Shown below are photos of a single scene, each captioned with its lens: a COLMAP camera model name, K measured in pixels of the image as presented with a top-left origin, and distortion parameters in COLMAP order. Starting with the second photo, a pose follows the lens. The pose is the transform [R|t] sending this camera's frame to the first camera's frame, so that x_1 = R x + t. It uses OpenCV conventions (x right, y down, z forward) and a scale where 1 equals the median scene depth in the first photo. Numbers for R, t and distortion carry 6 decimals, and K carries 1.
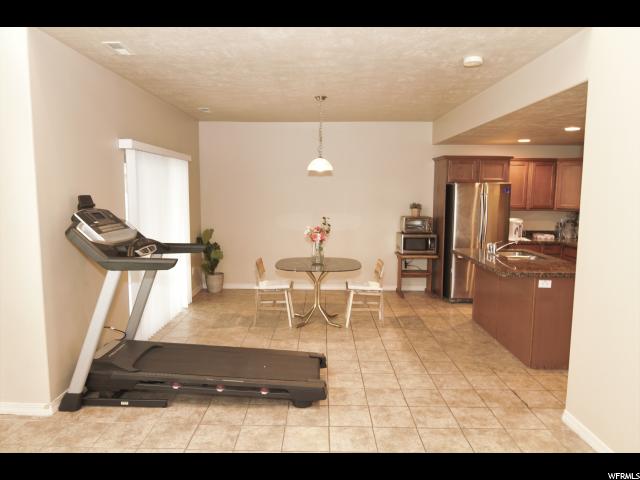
lens RADIAL K [[449.0, 0, 320.0], [0, 449.0, 240.0], [0, 0, 1]] dist [0.002595, 0.000318]
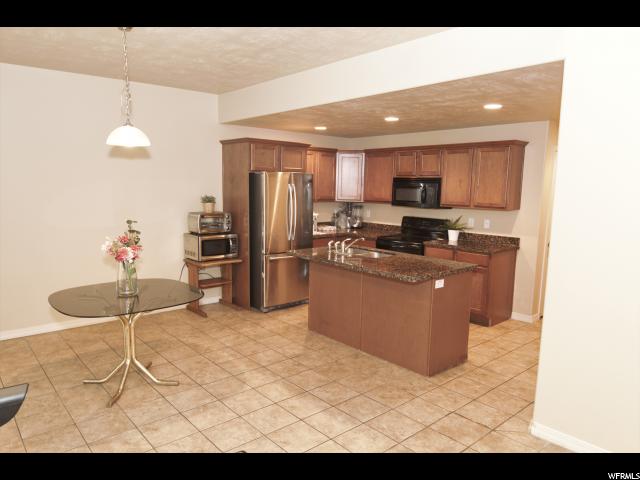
lens RADIAL K [[443.6, 0, 315.1], [0, 443.6, 243.6], [0, 0, 1]] dist [-0.002128, 0.000502]
pose [[0.753421, -0.081755, 0.652437, -0.208507], [0.061131, 0.996652, 0.054294, -0.036914], [-0.654691, -0.001022, 0.755896, 0.356760]]
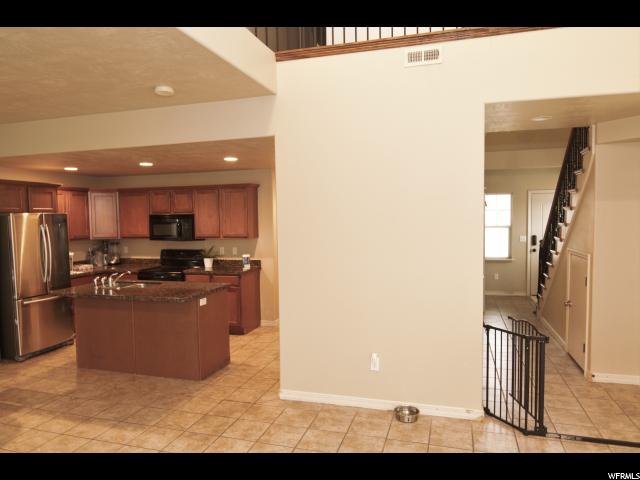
lens RADIAL K [[443.6, 0, 315.1], [0, 443.6, 243.6], [0, 0, 1]] dist [-0.002128, 0.000502]
pose [[0.294206, -0.071012, 0.953100, -0.349466], [0.124939, 0.991536, 0.035309, -0.038103], [-0.947541, 0.108691, 0.300588, 0.284897]]
